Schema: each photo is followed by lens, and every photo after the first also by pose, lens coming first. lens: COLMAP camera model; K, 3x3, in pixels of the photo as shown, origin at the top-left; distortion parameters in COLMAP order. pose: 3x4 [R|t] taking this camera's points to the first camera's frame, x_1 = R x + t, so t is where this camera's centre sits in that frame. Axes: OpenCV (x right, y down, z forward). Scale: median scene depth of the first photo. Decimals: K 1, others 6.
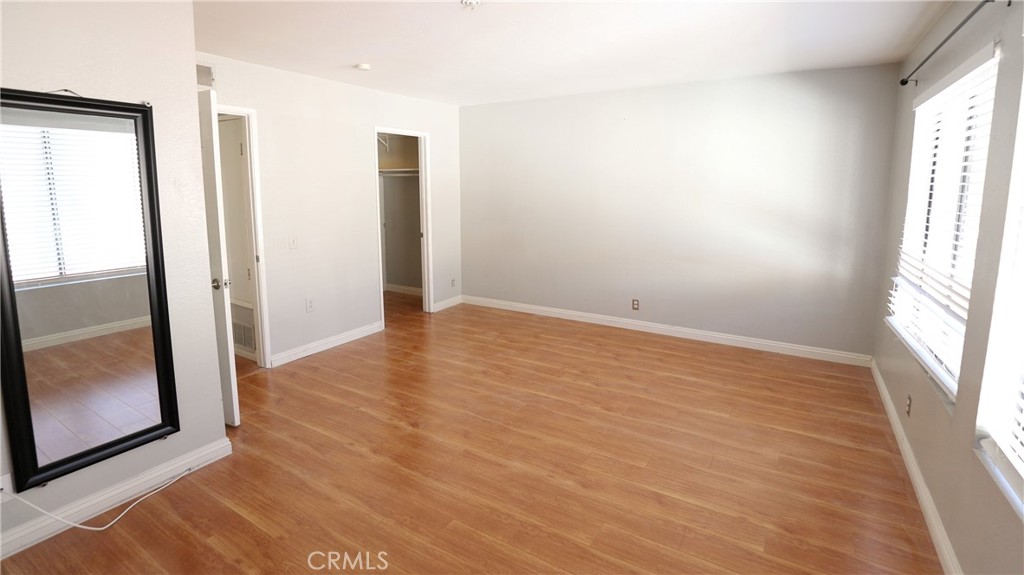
lens RADIAL K [[475.8, 0, 512.0], [0, 475.8, 287.5], [0, 0, 1]] dist [-0.027458, 0.000066]
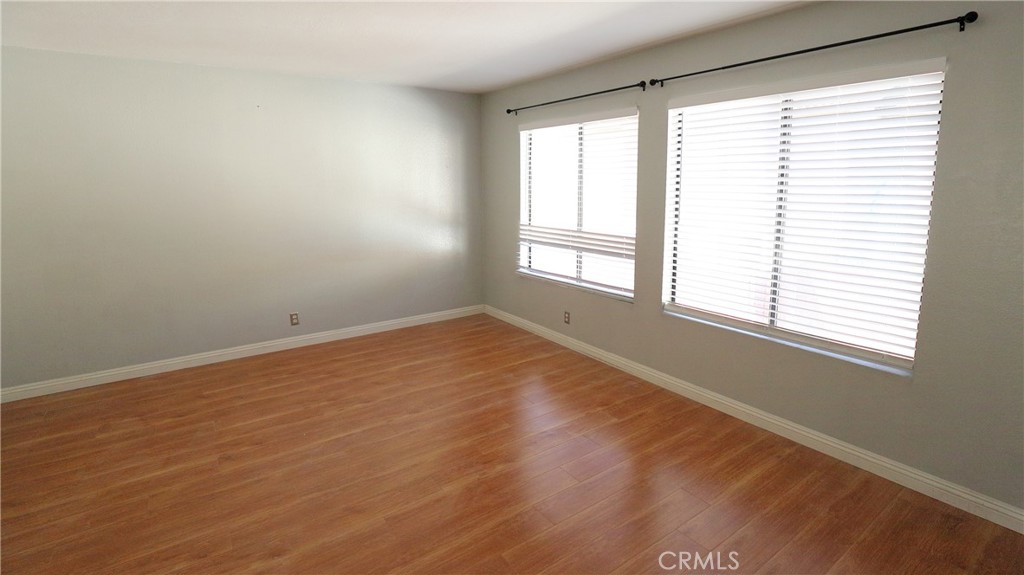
lens RADIAL K [[479.5, 0, 539.8], [0, 479.5, 286.1], [0, 0, 1]] dist [-0.027773, -0.000086]
pose [[0.365135, -0.200835, 0.909033, -0.459488], [0.201683, 0.970329, 0.133366, -0.062489], [-0.908846, 0.134640, 0.394806, 0.284986]]
